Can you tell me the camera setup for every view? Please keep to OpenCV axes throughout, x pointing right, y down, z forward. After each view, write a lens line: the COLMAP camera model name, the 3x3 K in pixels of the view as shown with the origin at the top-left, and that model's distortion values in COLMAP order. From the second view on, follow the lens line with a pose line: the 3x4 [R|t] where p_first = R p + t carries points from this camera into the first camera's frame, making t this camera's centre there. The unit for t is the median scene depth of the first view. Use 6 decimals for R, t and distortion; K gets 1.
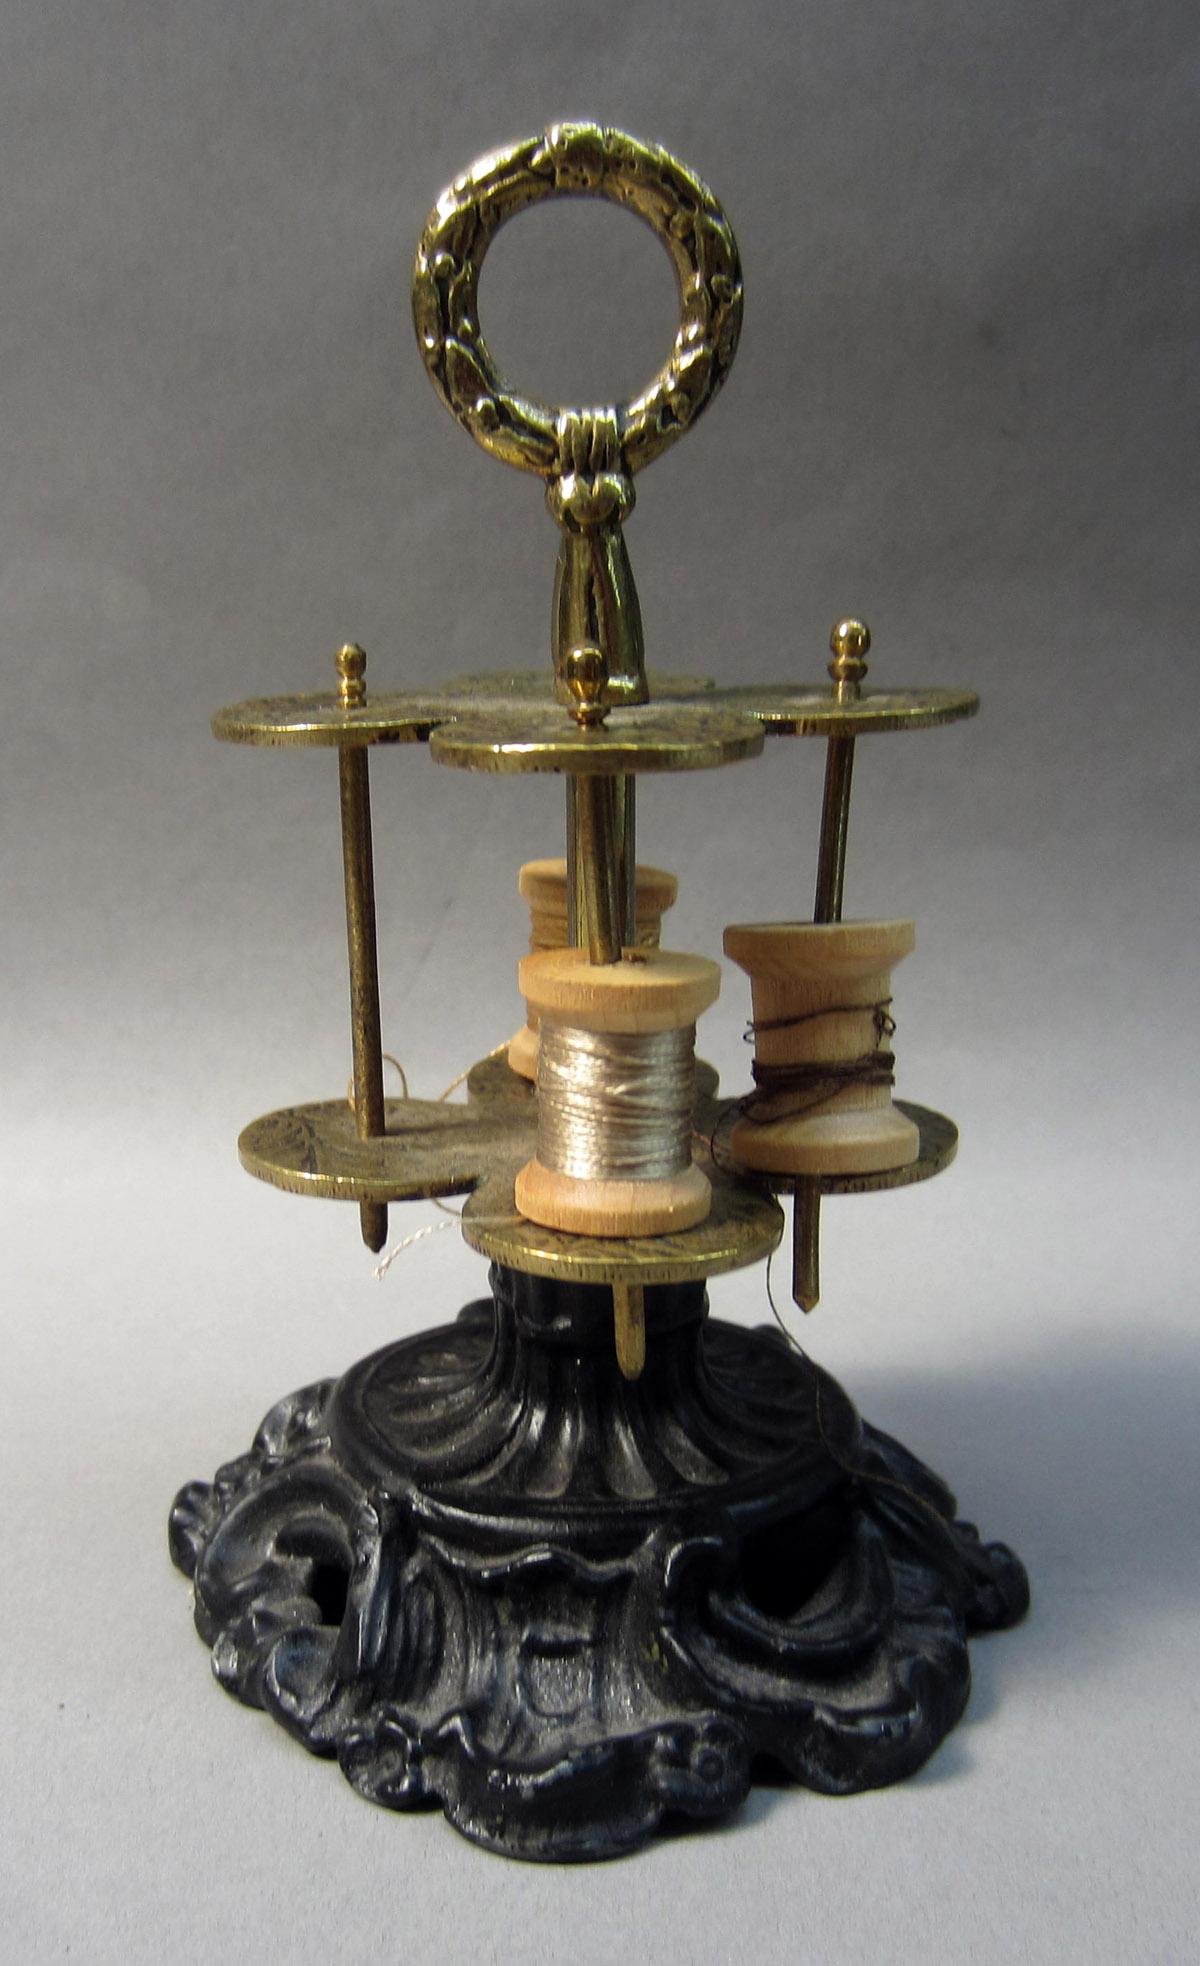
lens RADIAL K [[1980.8, 0, 465.7], [0, 1980.8, 910.2], [0, 0, 1]] dist [-0.067475, 0.000000]
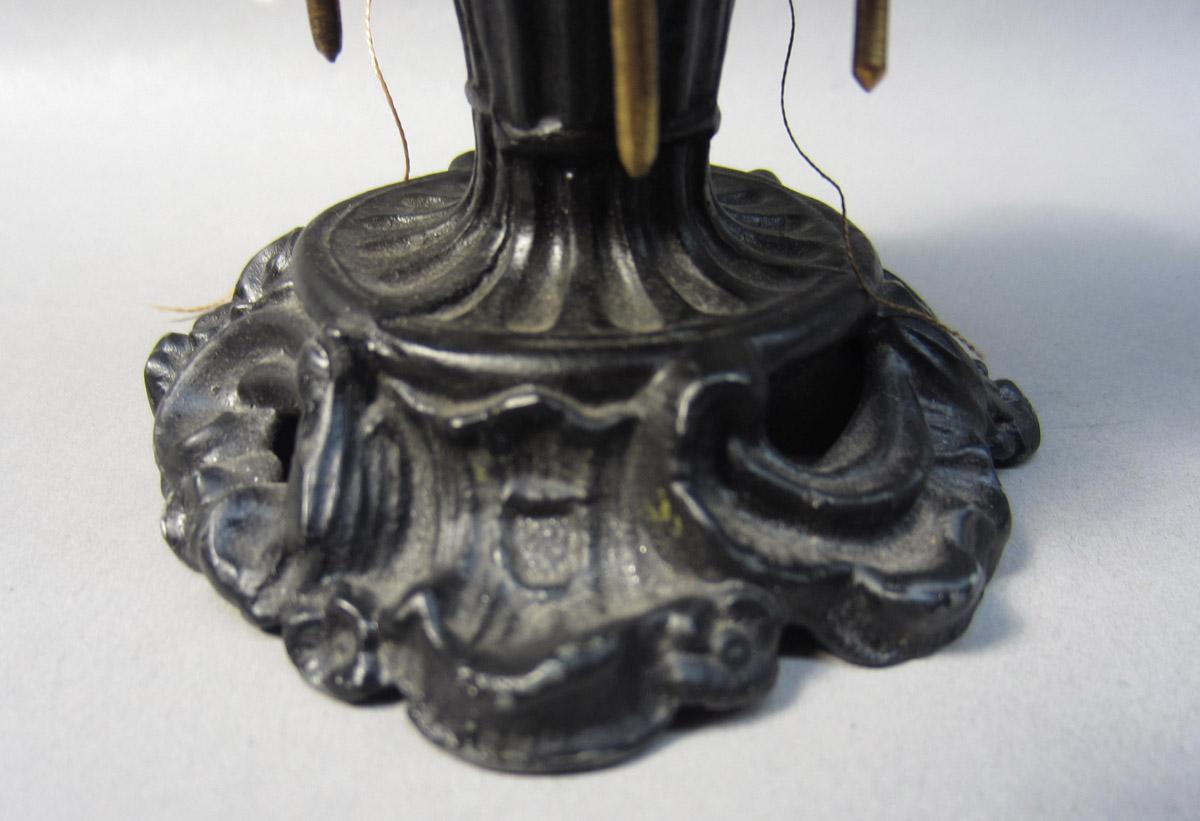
lens RADIAL K [[894.1, 0, 599.0], [0, 894.1, 409.8], [0, 0, 1]] dist [0.002691, 0.000213]
pose [[0.996415, -0.021222, 0.081893, 0.038492], [-0.006433, 0.946216, 0.323471, 0.211431], [-0.084354, -0.322838, 0.942688, 0.644300]]
